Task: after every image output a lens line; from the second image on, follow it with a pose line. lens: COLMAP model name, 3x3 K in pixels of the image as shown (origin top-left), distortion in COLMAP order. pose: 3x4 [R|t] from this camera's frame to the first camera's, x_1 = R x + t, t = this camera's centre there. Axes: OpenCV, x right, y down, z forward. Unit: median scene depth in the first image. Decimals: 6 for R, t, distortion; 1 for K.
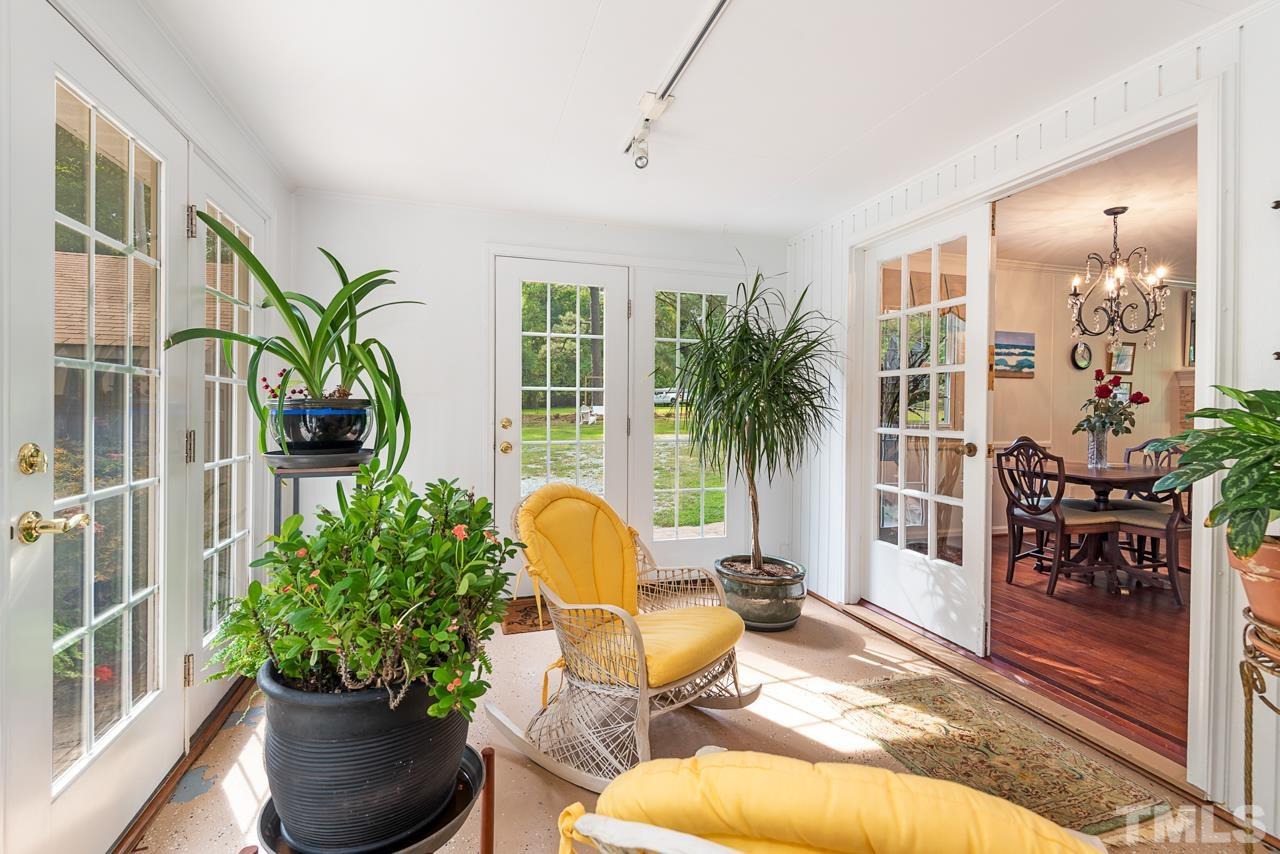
lens RADIAL K [[581.0, 0, 636.7], [0, 581.0, 411.5], [0, 0, 1]] dist [0.013652, -0.004961]
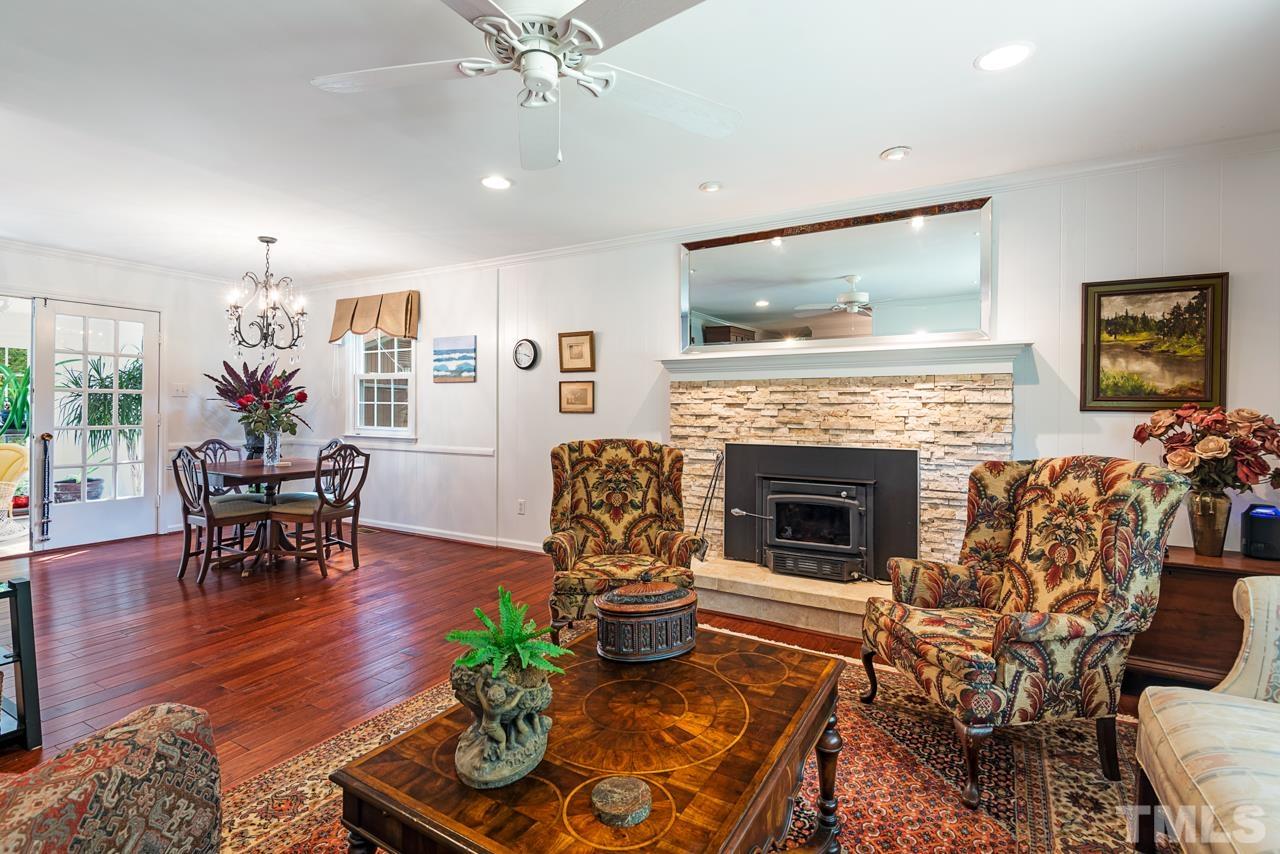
lens RADIAL K [[581.0, 0, 672.5], [0, 581.0, 412.8], [0, 0, 1]] dist [0.013652, -0.004961]
pose [[0.693978, -0.000229, -0.719996, 2.150340], [-0.005175, 0.999973, -0.005306, -0.002864], [0.719977, 0.007409, 0.693958, 0.758169]]
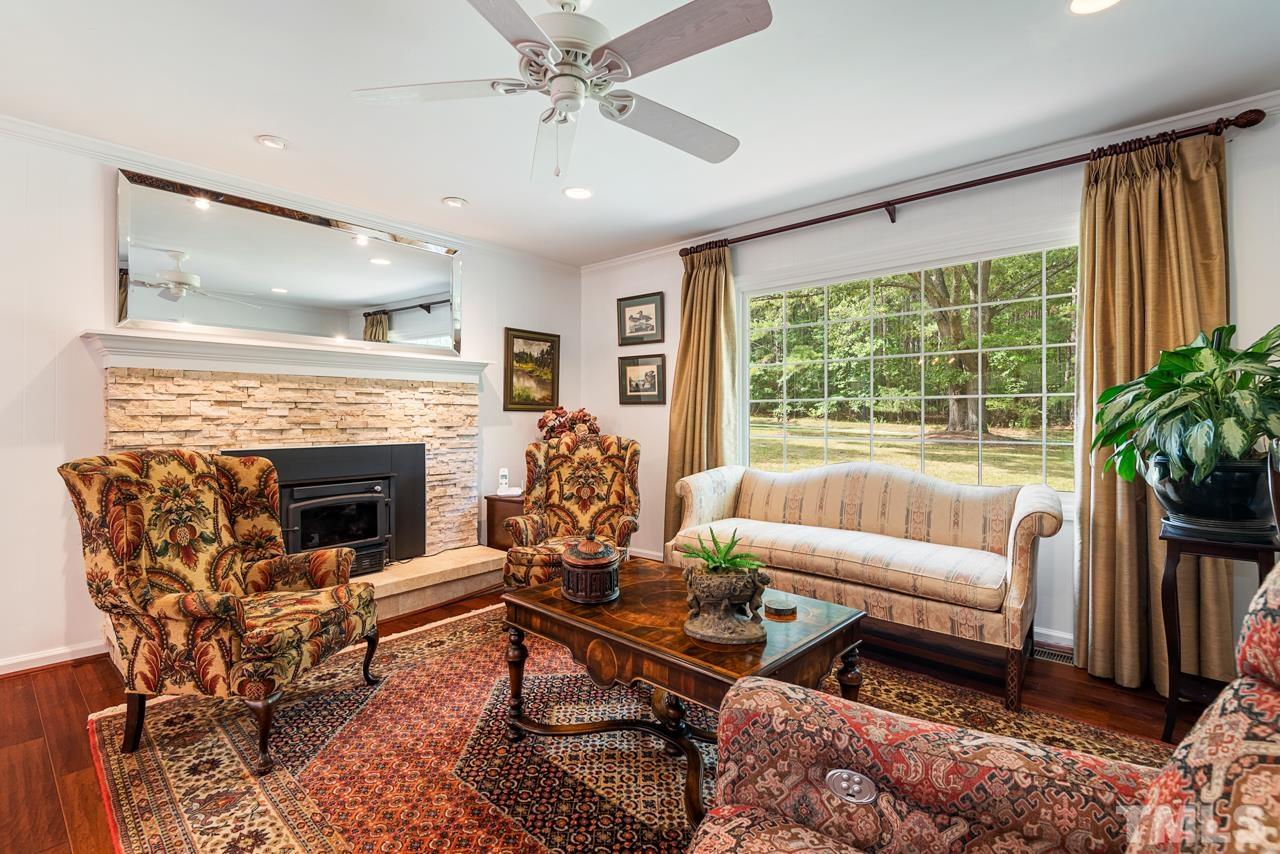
lens RADIAL K [[581.0, 0, 615.4], [0, 581.0, 422.7], [0, 0, 1]] dist [0.013652, -0.004961]
pose [[0.862451, -0.014445, 0.505934, 1.574334], [0.012043, 0.999895, 0.008019, 0.005167], [-0.505997, -0.000823, 0.862535, 0.561718]]
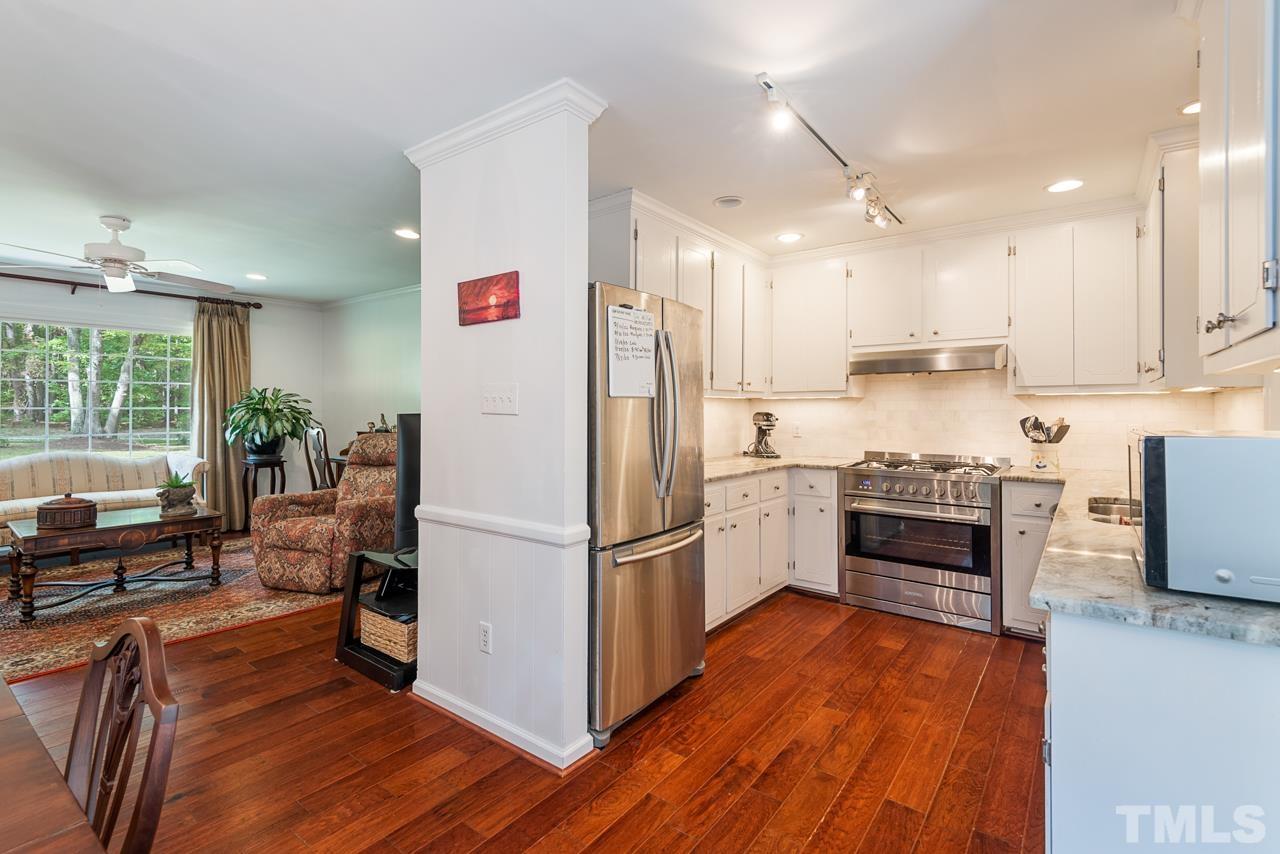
lens RADIAL K [[581.0, 0, 649.9], [0, 581.0, 405.4], [0, 0, 1]] dist [0.013652, -0.004961]
pose [[-0.590045, -0.010247, 0.807305, 0.502410], [-0.004527, 0.999946, 0.009383, -0.044916], [-0.807357, 0.001882, -0.590060, 0.831897]]
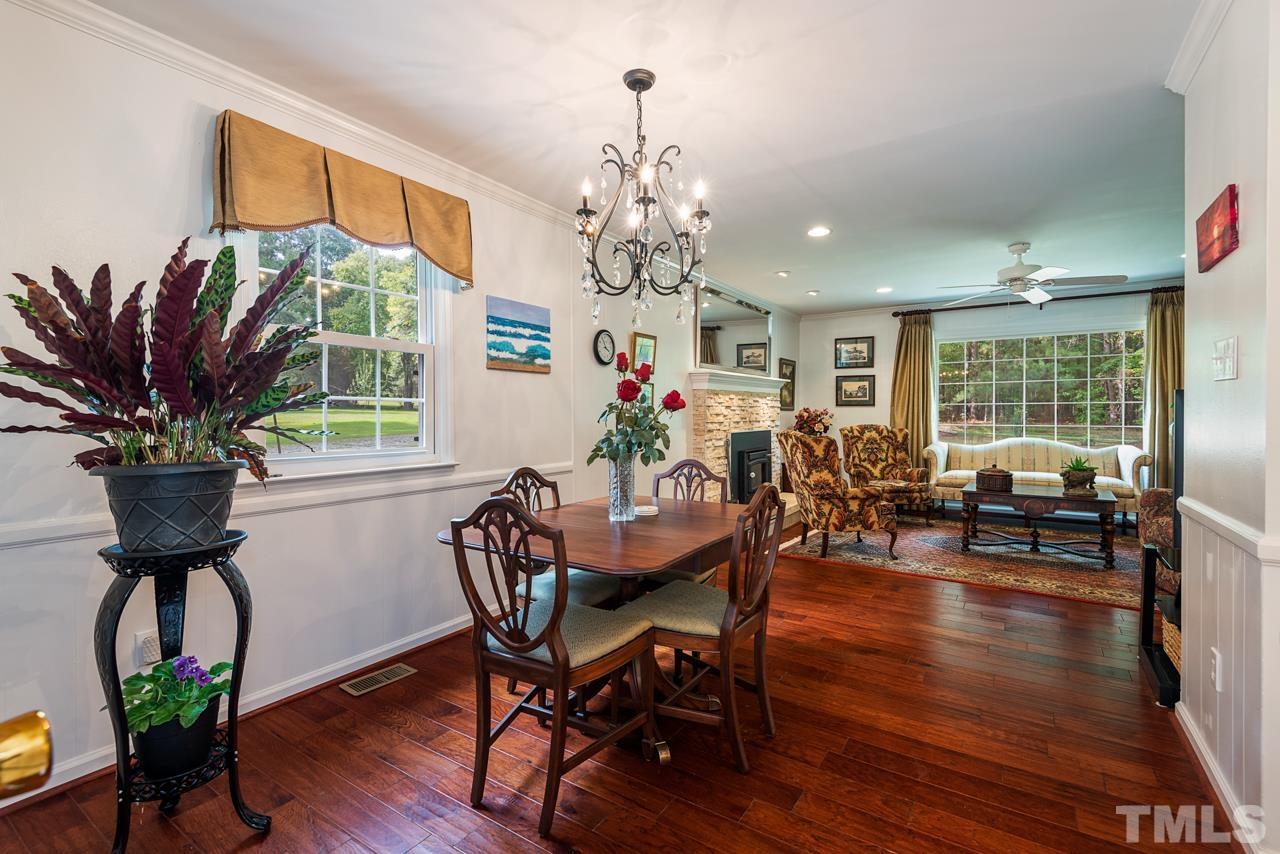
lens RADIAL K [[581.0, 0, 622.0], [0, 581.0, 426.7], [0, 0, 1]] dist [0.013652, -0.004961]
pose [[0.786919, -0.026739, 0.616477, 0.425673], [0.016136, 0.999611, 0.022759, -0.010666], [-0.616845, -0.007962, 0.787044, 0.535754]]
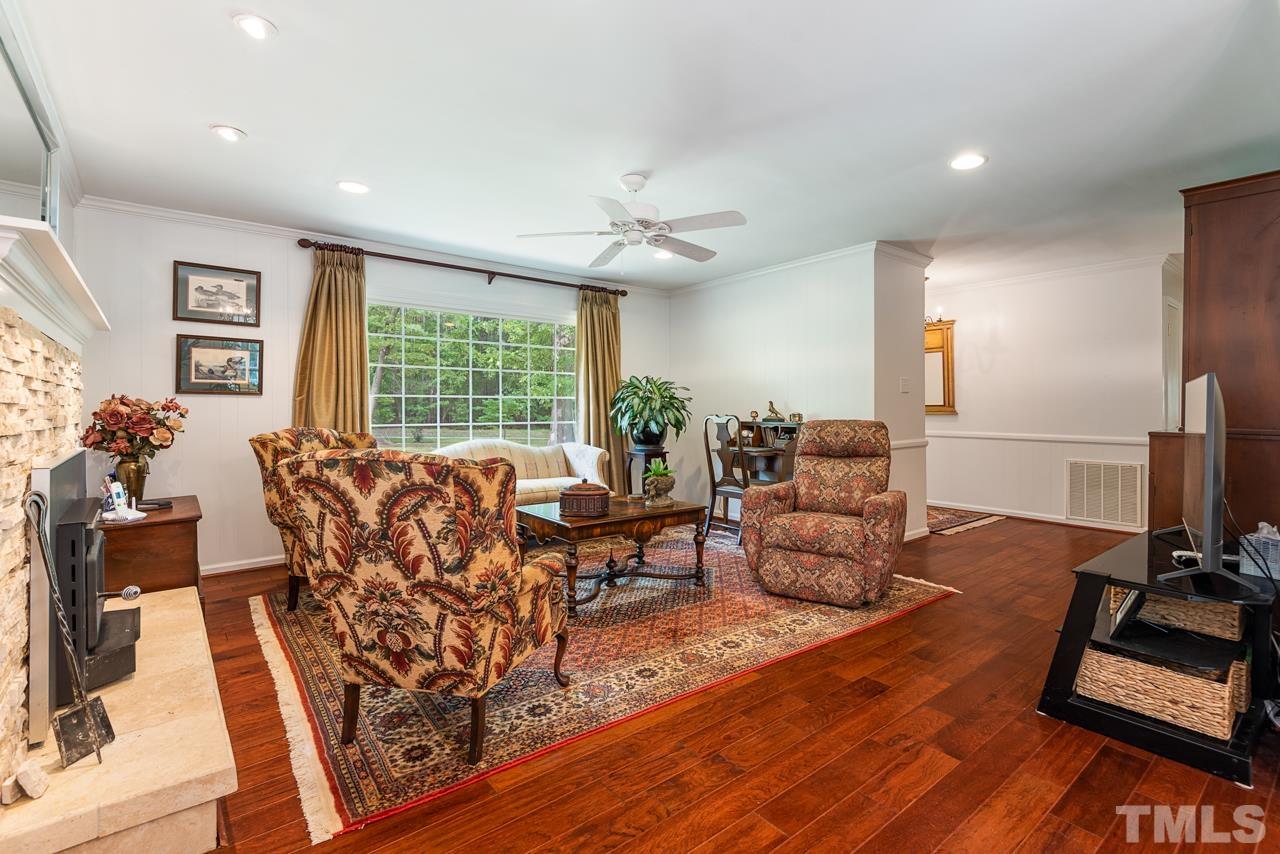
lens RADIAL K [[581.0, 0, 666.8], [0, 581.0, 407.1], [0, 0, 1]] dist [0.013652, -0.004961]
pose [[-0.379264, -0.004712, 0.925276, 0.965087], [0.005134, 0.999961, 0.007197, -0.003456], [-0.925274, 0.007479, -0.379225, 1.244663]]
